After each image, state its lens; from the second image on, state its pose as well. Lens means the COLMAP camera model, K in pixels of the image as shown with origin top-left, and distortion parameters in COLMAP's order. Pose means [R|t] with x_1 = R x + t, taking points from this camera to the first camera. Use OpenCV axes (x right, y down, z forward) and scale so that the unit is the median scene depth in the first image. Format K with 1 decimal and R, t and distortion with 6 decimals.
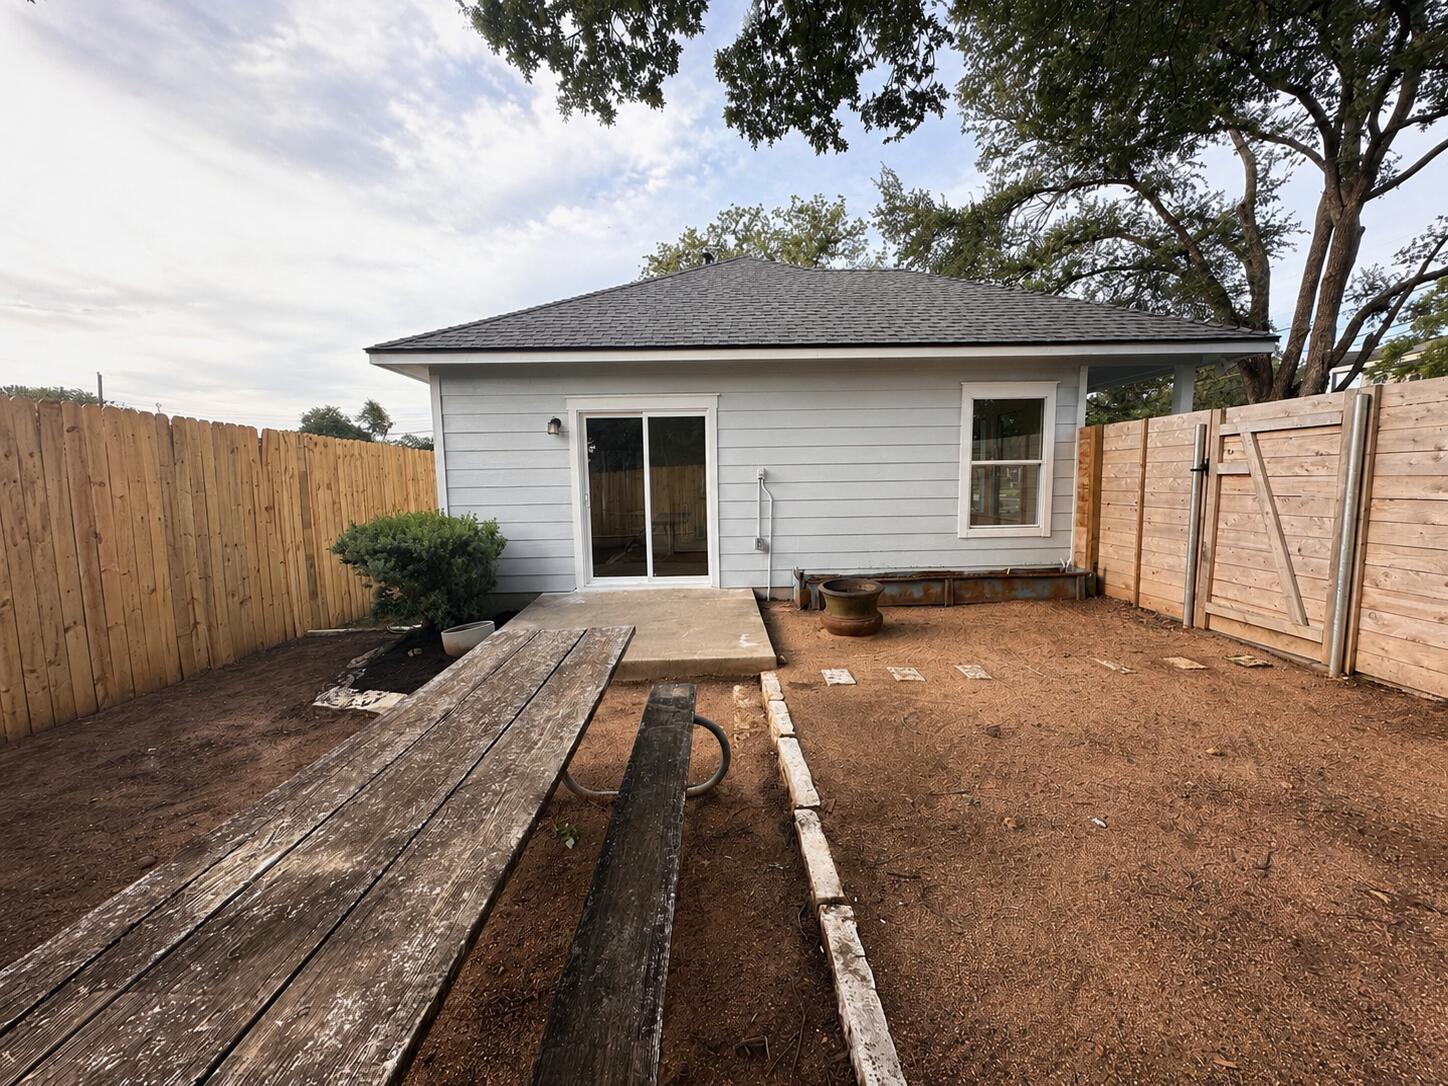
lens RADIAL K [[586.5, 0, 725.0], [0, 586.5, 539.9], [0, 0, 1]] dist [-0.000578, -0.000027]
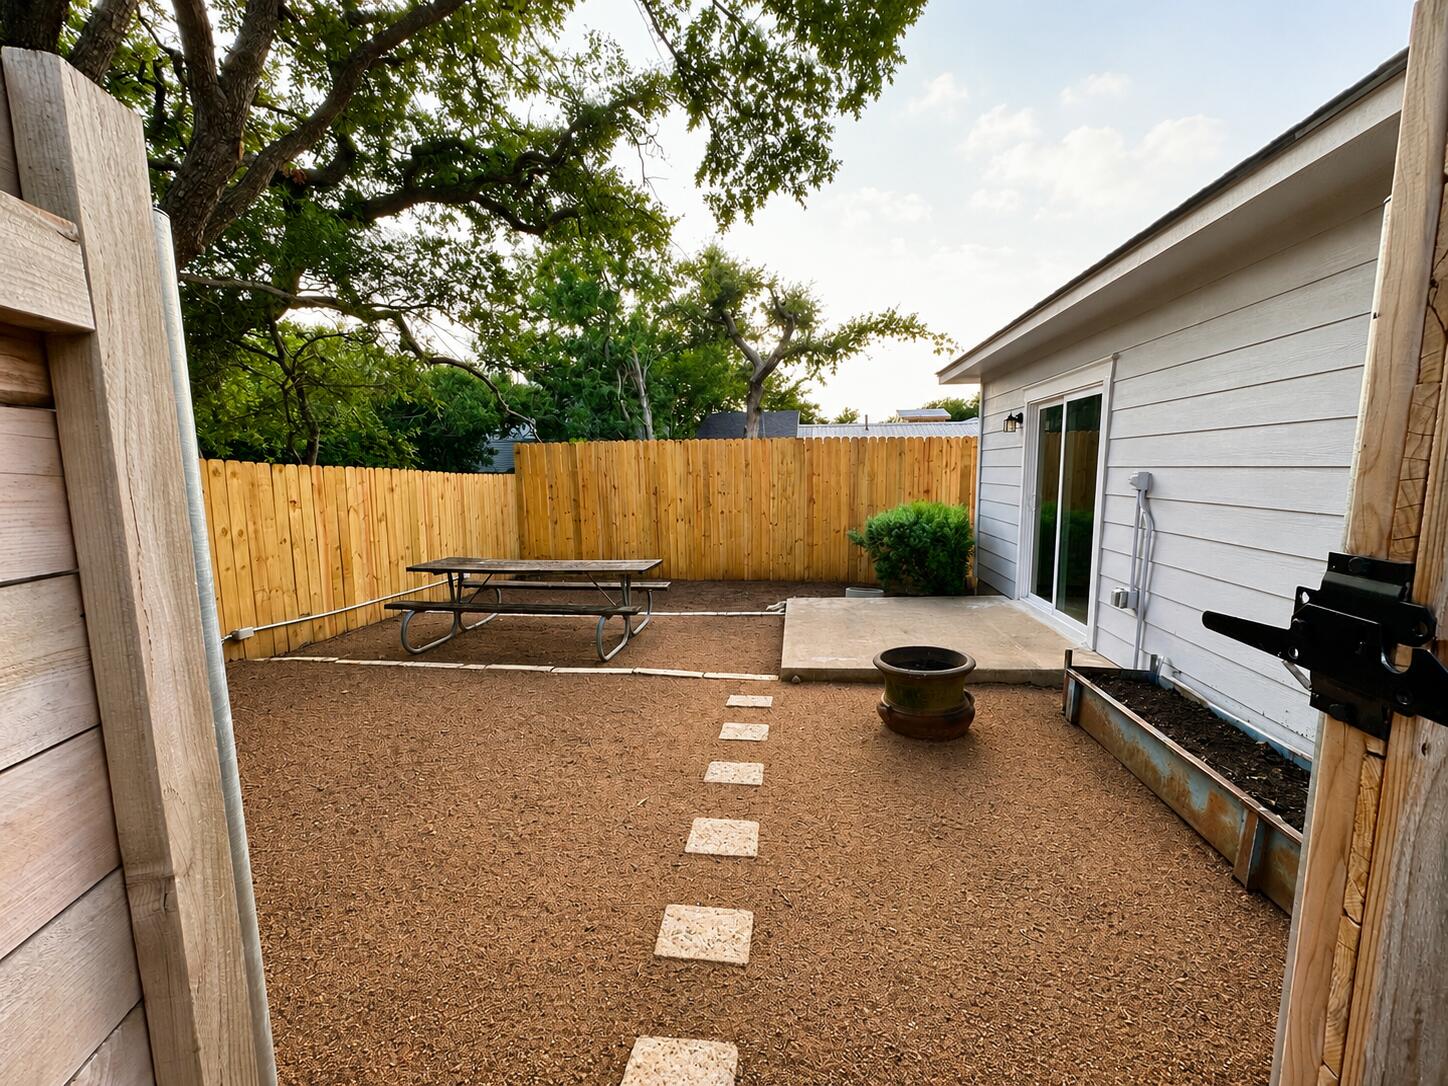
lens RADIAL K [[586.5, 0, 724.5], [0, 586.5, 541.0], [0, 0, 1]] dist [-0.000578, -0.000027]
pose [[-0.164938, 0.138521, -0.976528, 0.895705], [-0.092093, 0.983600, 0.155079, -0.136753], [0.981995, 0.115509, -0.149476, 0.877128]]
